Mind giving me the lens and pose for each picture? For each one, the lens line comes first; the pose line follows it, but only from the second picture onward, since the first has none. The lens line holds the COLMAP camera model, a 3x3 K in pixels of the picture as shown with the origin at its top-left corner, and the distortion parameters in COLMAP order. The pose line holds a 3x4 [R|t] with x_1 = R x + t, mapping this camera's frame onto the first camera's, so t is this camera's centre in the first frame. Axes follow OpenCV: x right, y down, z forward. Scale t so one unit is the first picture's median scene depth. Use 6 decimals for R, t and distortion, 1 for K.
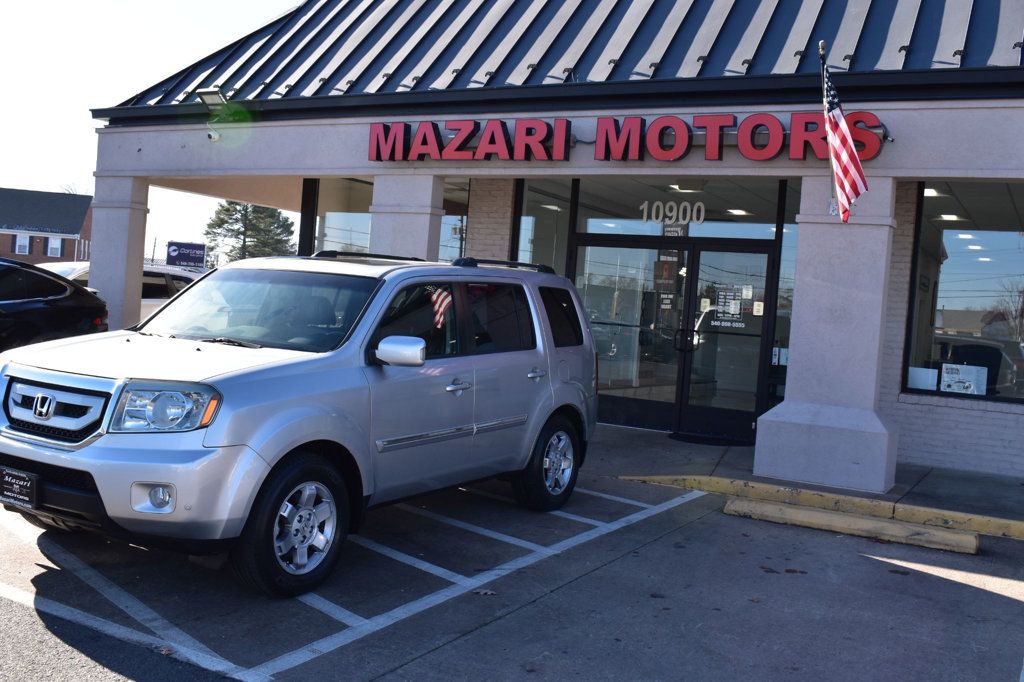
lens RADIAL K [[1026.3, 0, 512.0], [0, 1026.3, 341.0], [0, 0, 1]] dist [-0.075382, 0.000091]
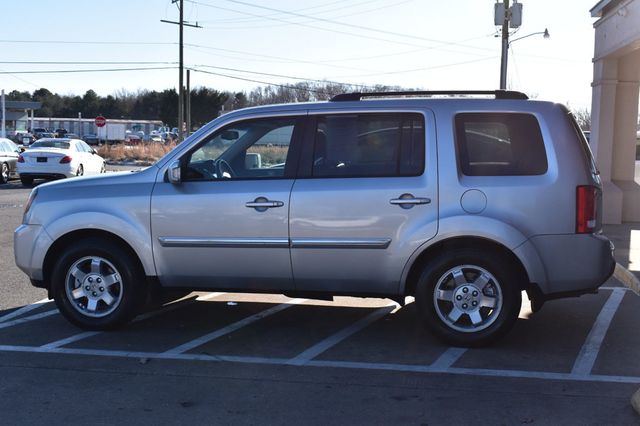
lens RADIAL K [[753.2, 0, 320.0], [0, 753.2, 213.0], [0, 0, 1]] dist [-0.066061, 0.027444]
pose [[0.331804, 0.024323, -0.943035, 0.614938], [-0.021901, 0.999597, 0.018076, 0.029089], [0.943094, 0.014656, 0.332203, 0.605134]]
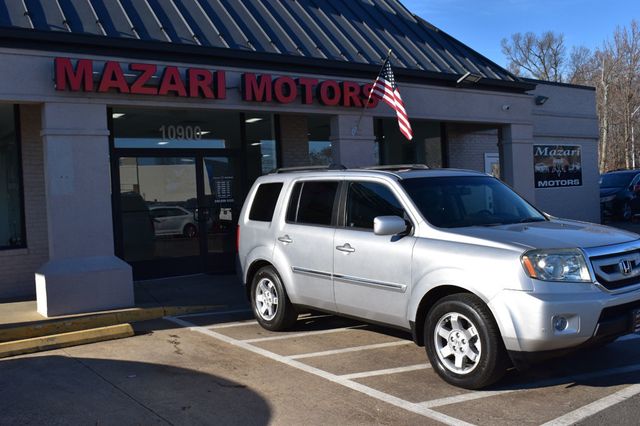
lens RADIAL K [[641.4, 0, 320.0], [0, 641.4, 213.0], [0, 0, 1]] dist [-0.075382, 0.000091]
pose [[0.399789, -0.116950, 0.909116, -0.933509], [0.105967, 0.991074, 0.080893, -0.090251], [-0.910461, 0.063996, 0.408613, 0.622974]]
